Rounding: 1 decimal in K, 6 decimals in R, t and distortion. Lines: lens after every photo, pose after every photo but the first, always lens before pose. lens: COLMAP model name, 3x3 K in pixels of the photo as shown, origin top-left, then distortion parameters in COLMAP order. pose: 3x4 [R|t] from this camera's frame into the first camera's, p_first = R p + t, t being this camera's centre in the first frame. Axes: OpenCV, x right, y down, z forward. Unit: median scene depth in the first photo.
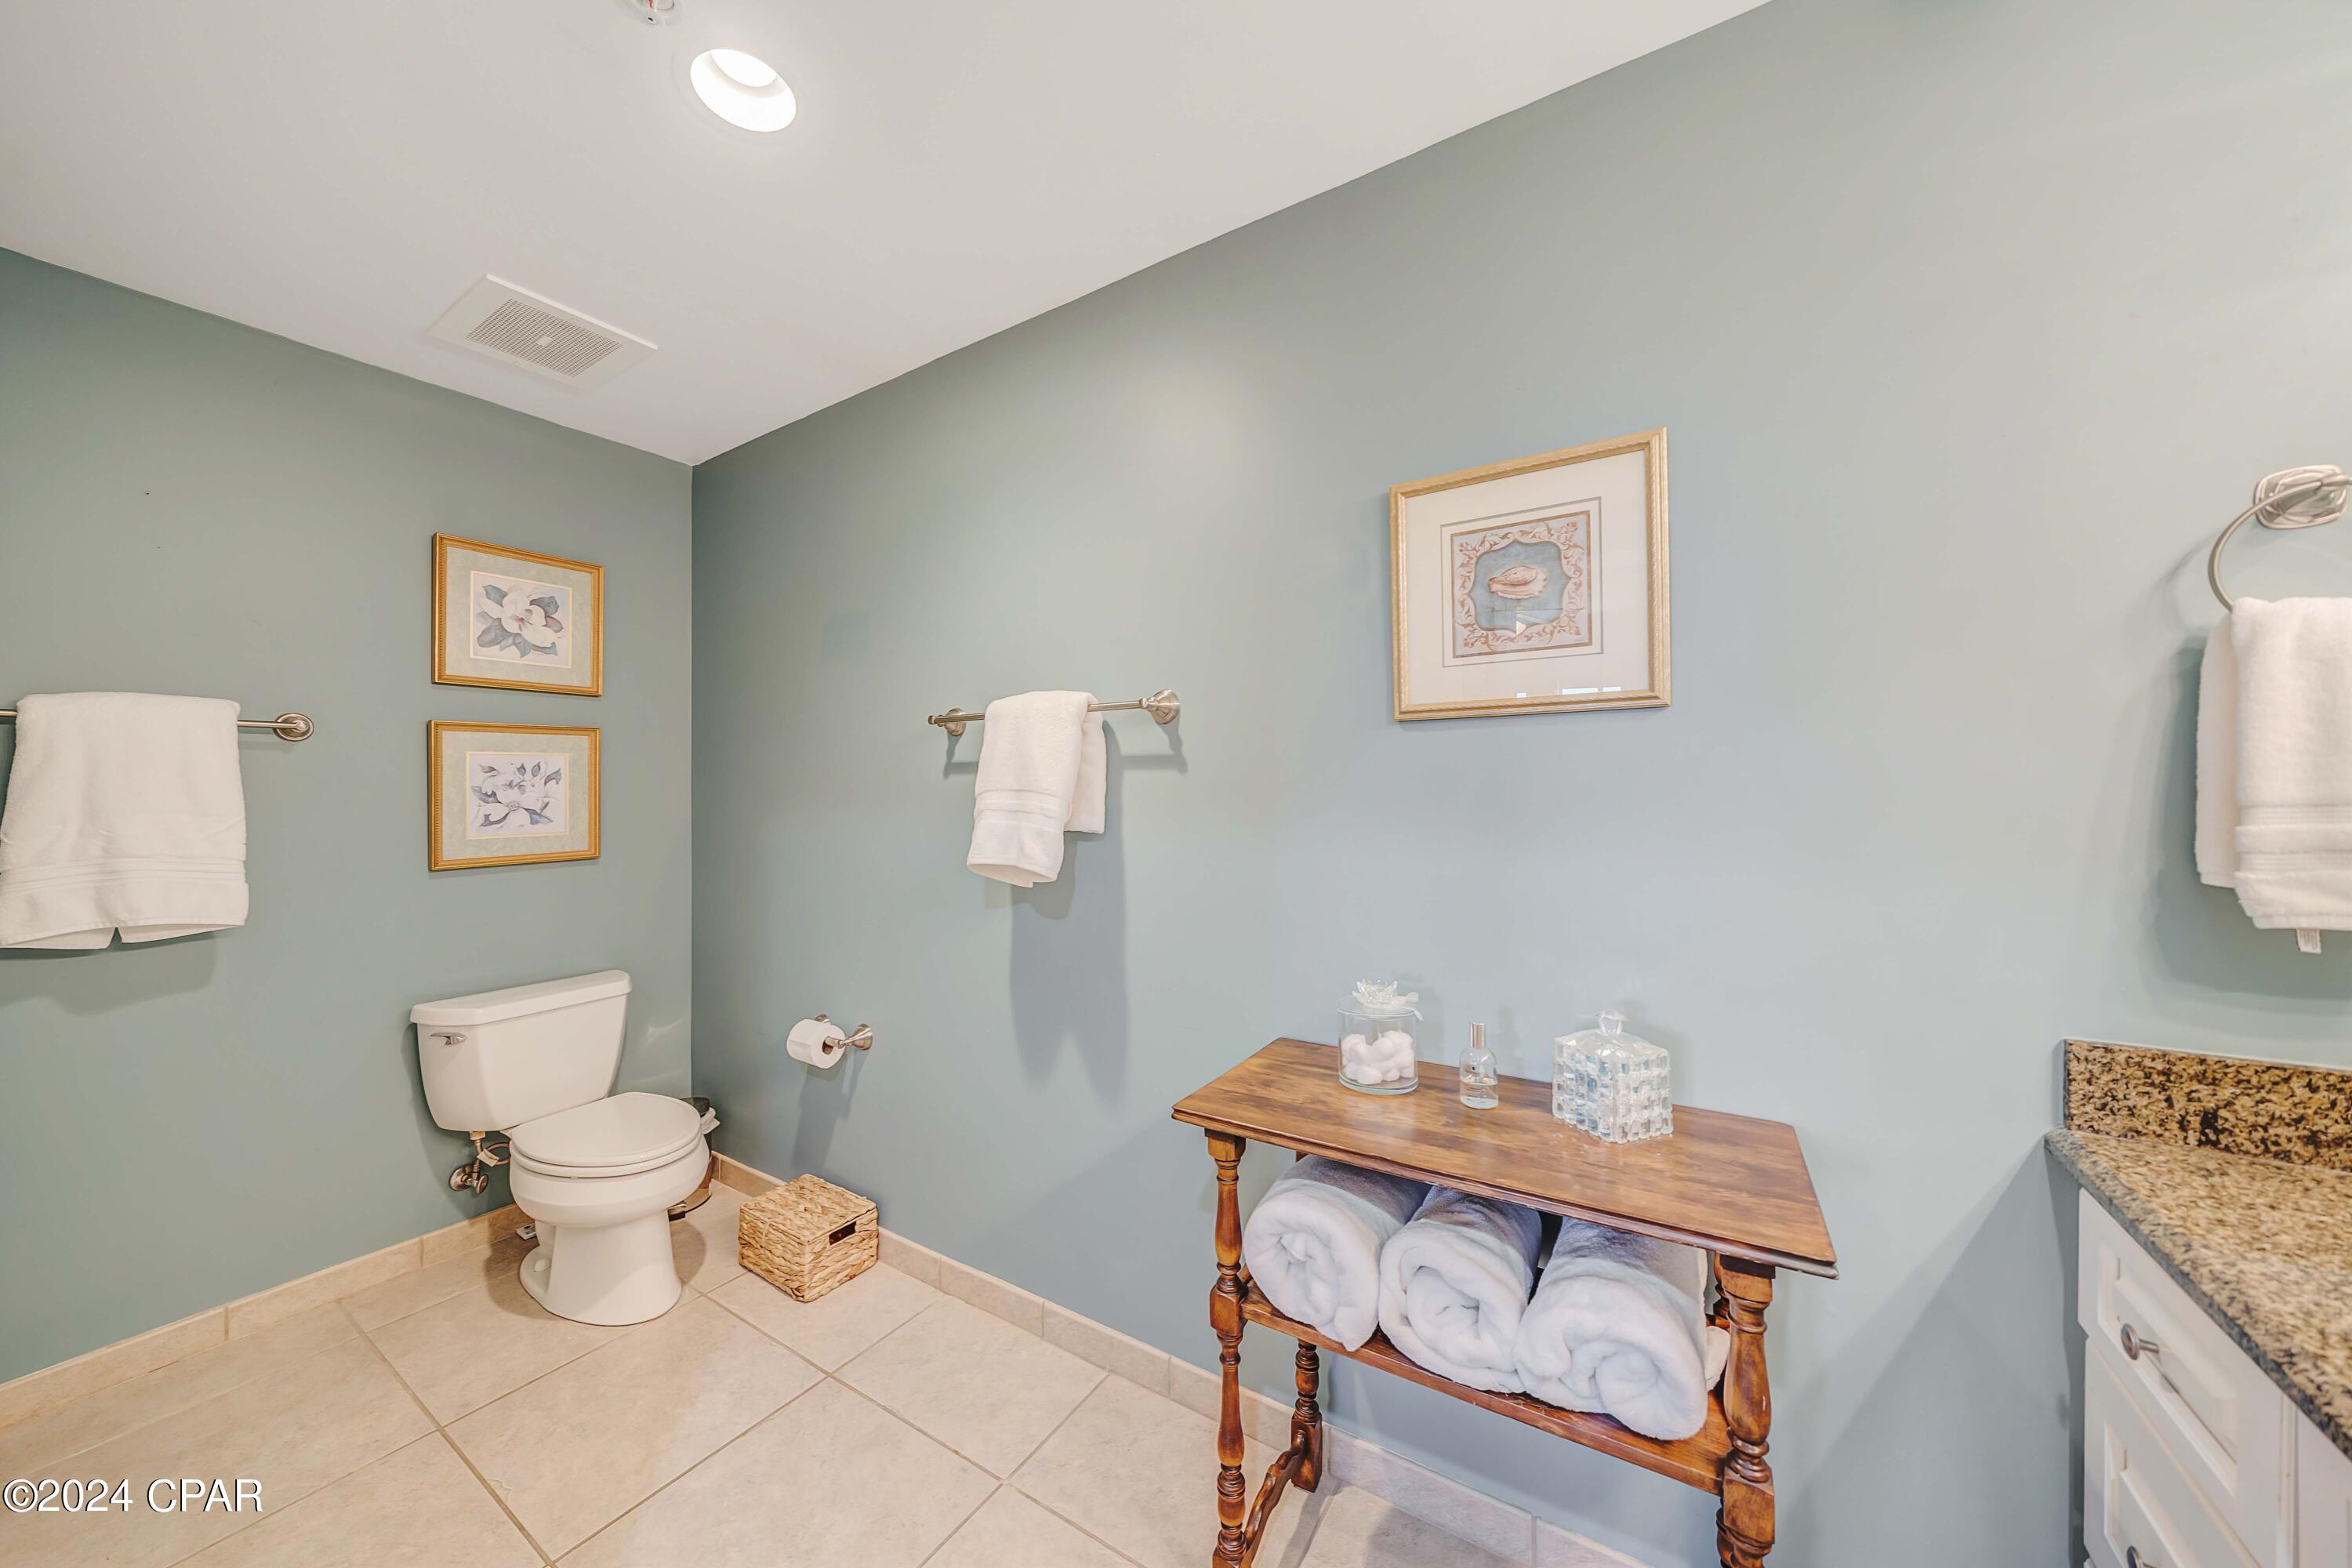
lens RADIAL K [[823.0, 0, 1182.4], [0, 823.0, 792.8], [0, 0, 1]] dist [-0.001911, -0.000272]
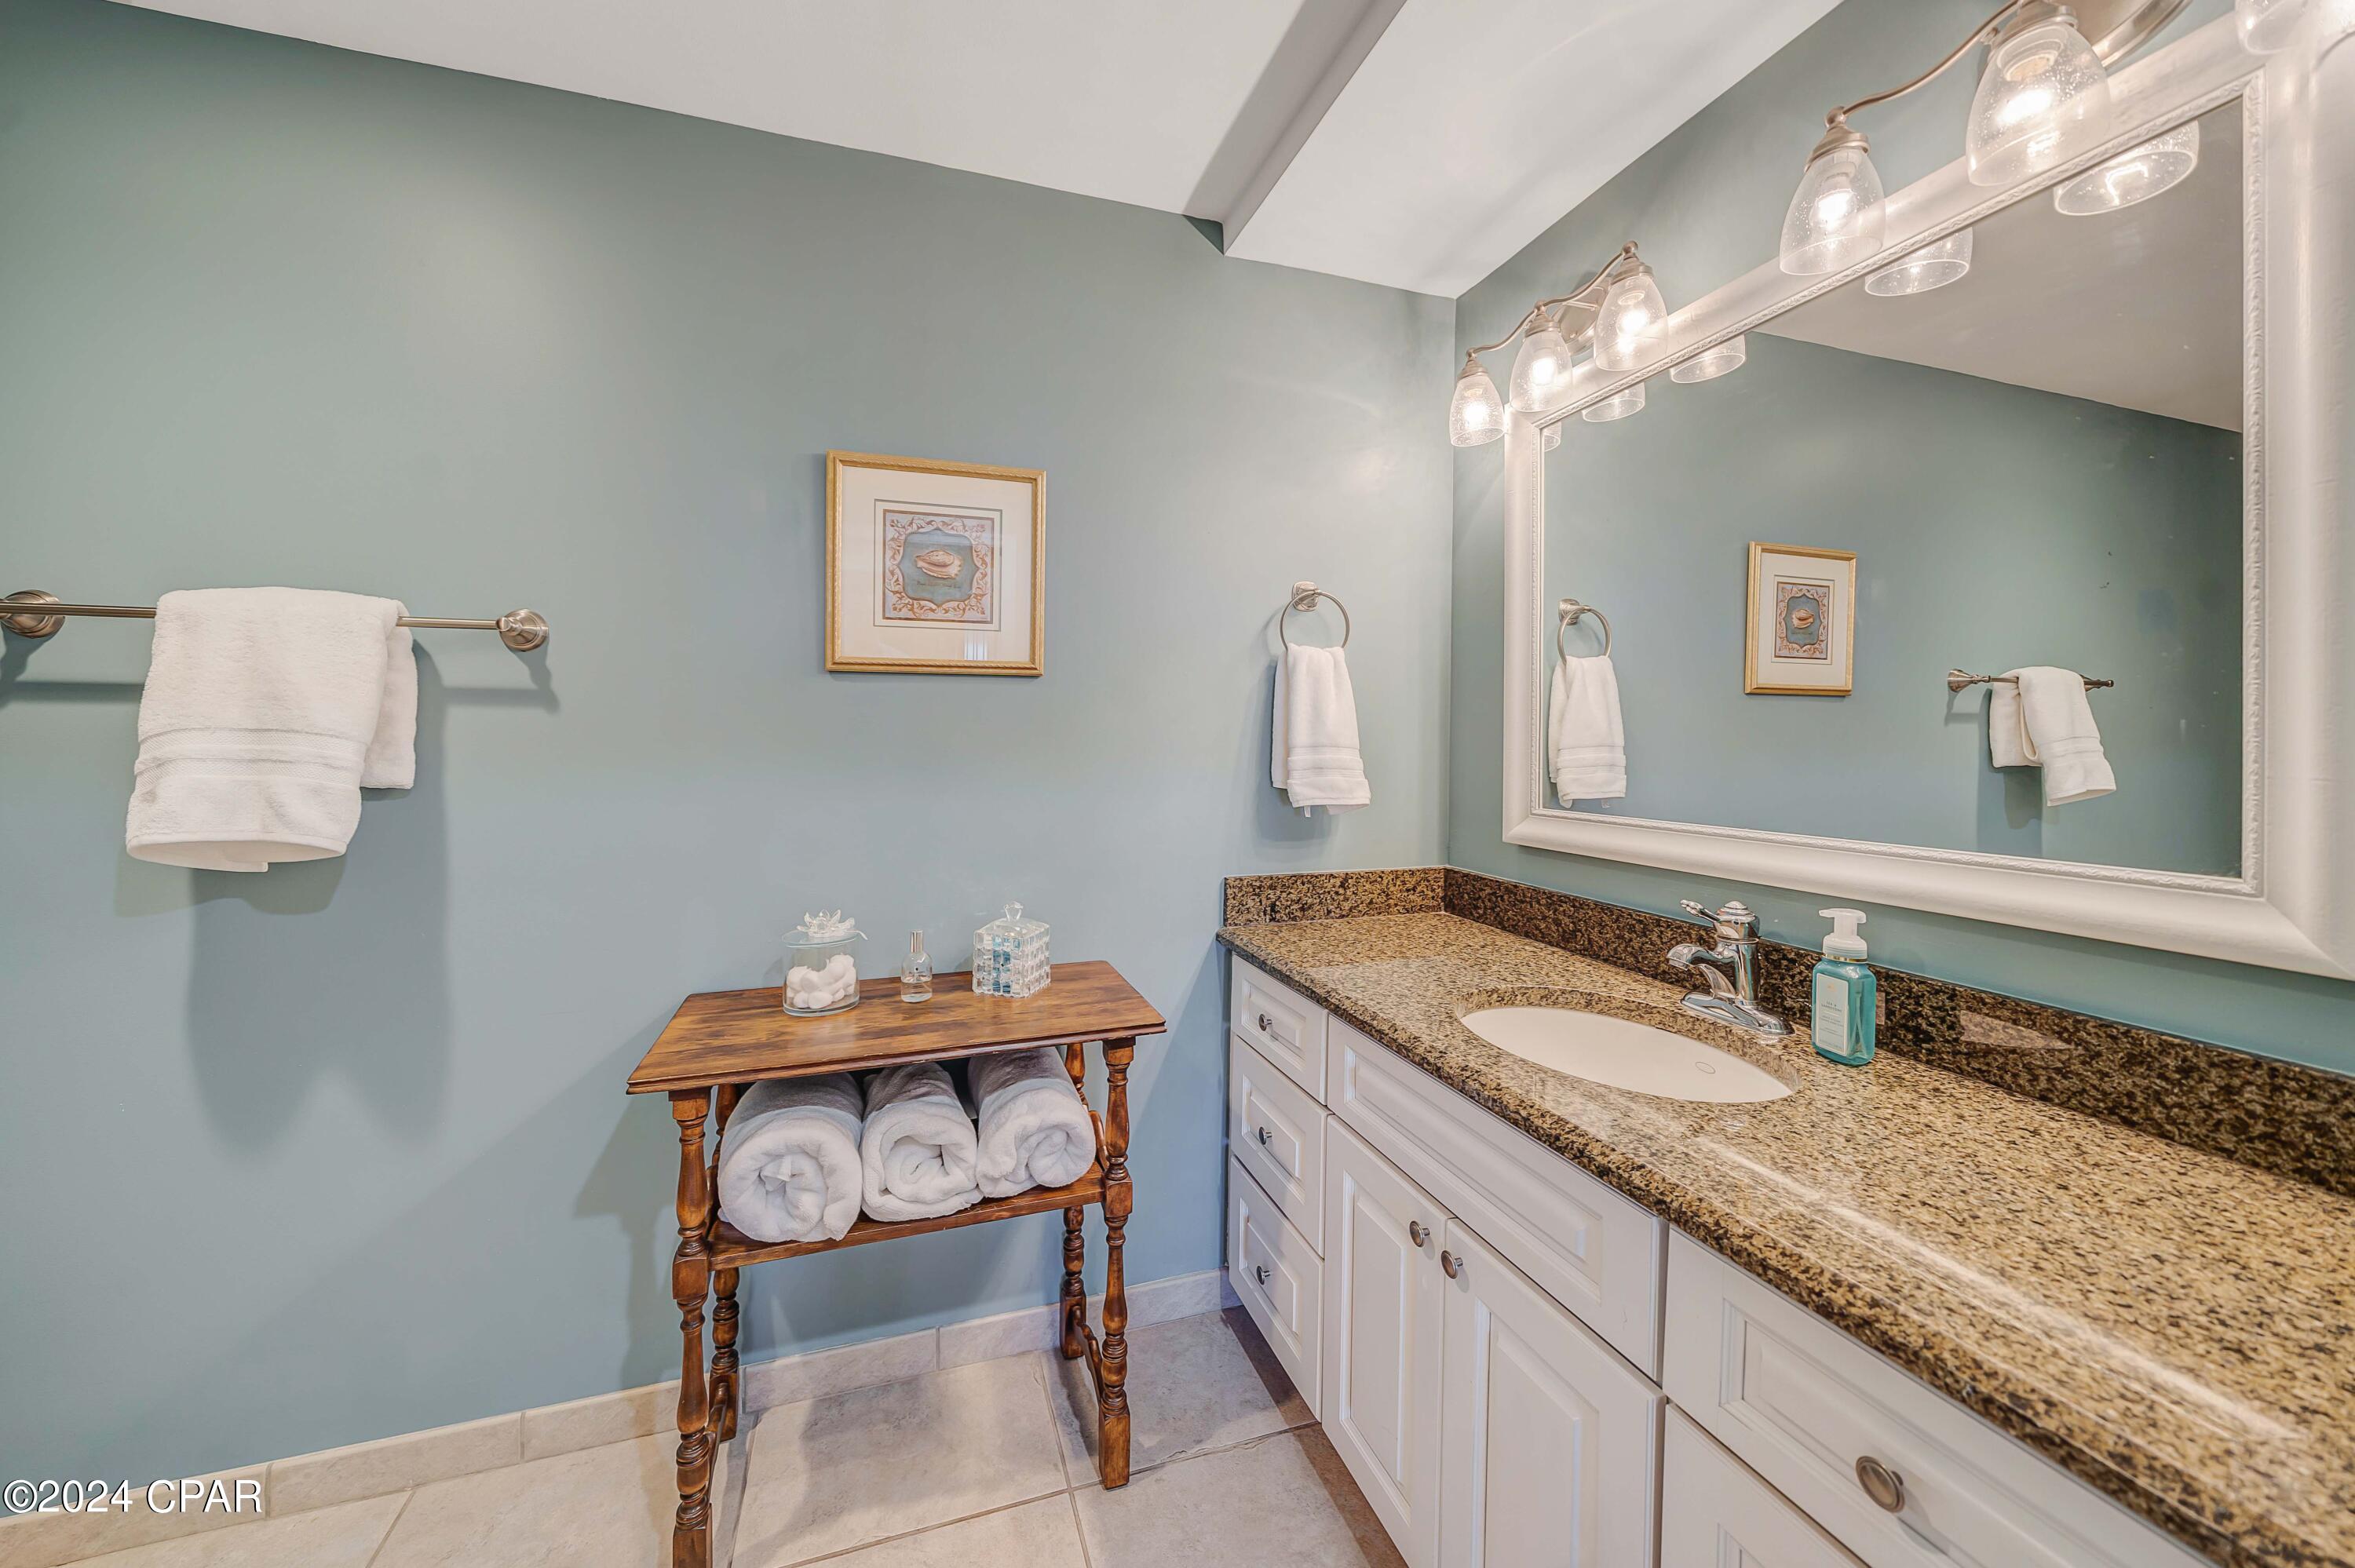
lens RADIAL K [[838.7, 0, 1158.8], [0, 838.7, 772.3], [0, 0, 1]] dist [-0.000959, -0.000036]
pose [[0.625220, -0.022526, 0.780124, -0.368321], [-0.004180, 0.999472, 0.032210, 0.009214], [-0.780438, -0.023399, 0.624796, -0.026090]]
